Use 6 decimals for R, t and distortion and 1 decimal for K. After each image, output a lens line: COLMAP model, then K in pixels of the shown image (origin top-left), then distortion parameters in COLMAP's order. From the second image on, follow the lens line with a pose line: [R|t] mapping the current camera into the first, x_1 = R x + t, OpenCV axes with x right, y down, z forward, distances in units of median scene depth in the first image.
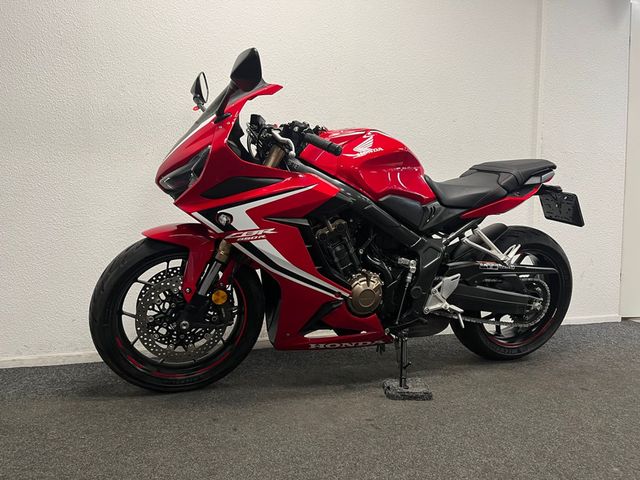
lens RADIAL K [[479.0, 0, 320.7], [0, 479.0, 238.4], [0, 0, 1]] dist [0.029814, -0.023698]
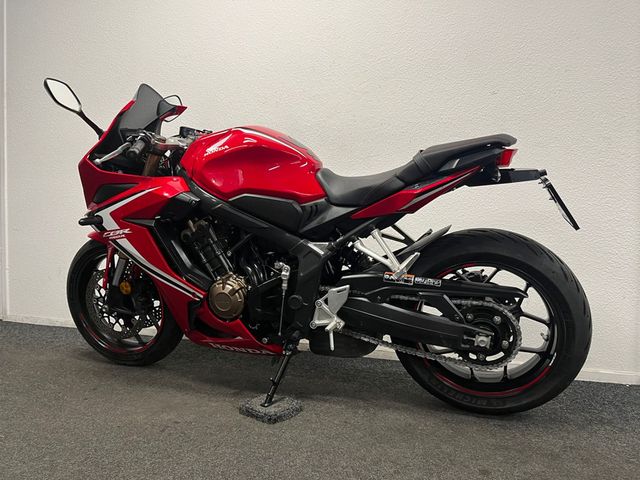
lens RADIAL K [[479.0, 0, 320.9], [0, 479.0, 235.5], [0, 0, 1]] dist [0.029814, -0.023698]
pose [[0.782413, 0.008926, -0.622696, 0.802811], [-0.023524, 0.999607, -0.015229, 0.001404], [0.622315, 0.026564, 0.782316, 0.339286]]
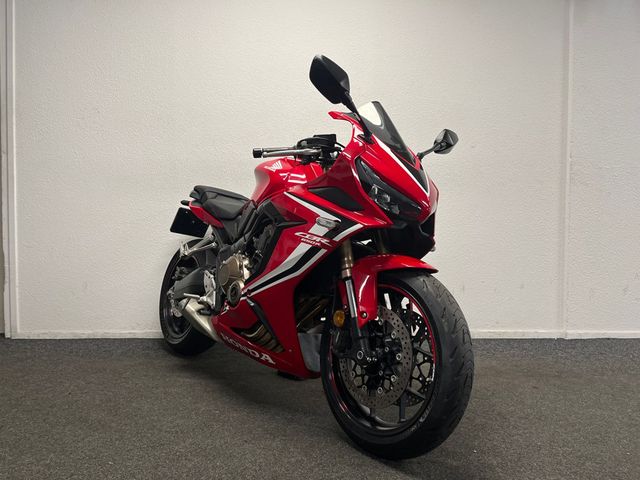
lens RADIAL K [[479.0, 0, 320.6], [0, 479.0, 246.4], [0, 0, 1]] dist [0.029814, -0.023698]
pose [[0.946405, -0.000232, -0.322982, 0.447394], [-0.001387, 0.999988, -0.004783, -0.013597], [0.322979, 0.004975, 0.946393, -0.250078]]
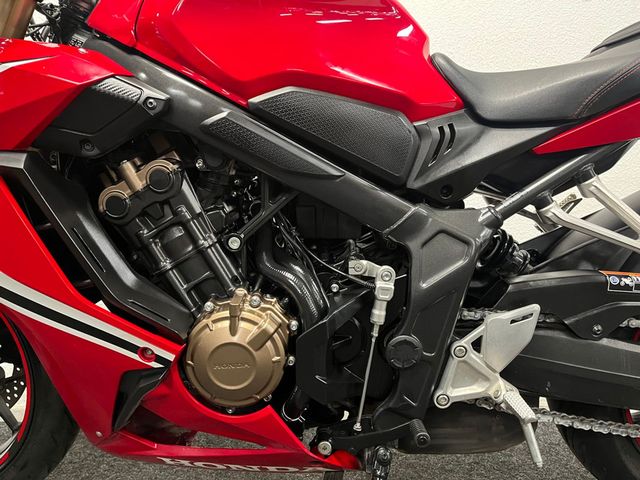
lens RADIAL K [[479.0, 0, 319.9], [0, 479.0, 235.7], [0, 0, 1]] dist [0.029814, -0.023698]
pose [[0.934440, -0.023430, -0.355349, 0.279641], [0.008768, 0.999045, -0.042815, 0.037384], [0.356013, 0.036893, 0.933752, 0.629995]]
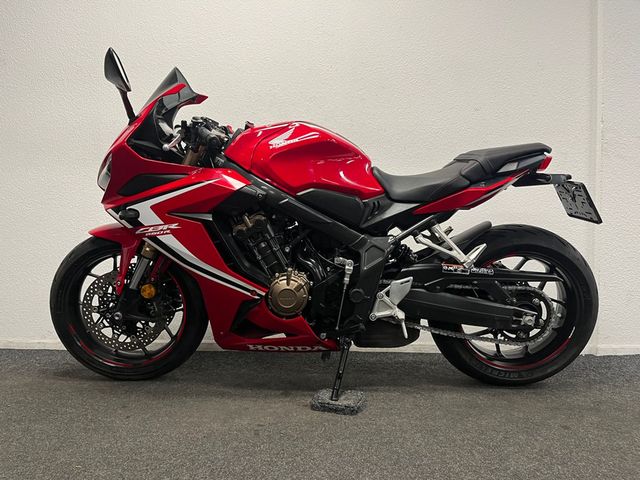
lens RADIAL K [[479.0, 0, 319.9], [0, 479.0, 242.0], [0, 0, 1]] dist [0.029814, -0.023698]
pose [[0.941264, -0.003187, -0.337656, 0.448767], [-0.008587, 0.999406, -0.033369, 0.042257], [0.337562, 0.034308, 0.940678, 0.121719]]
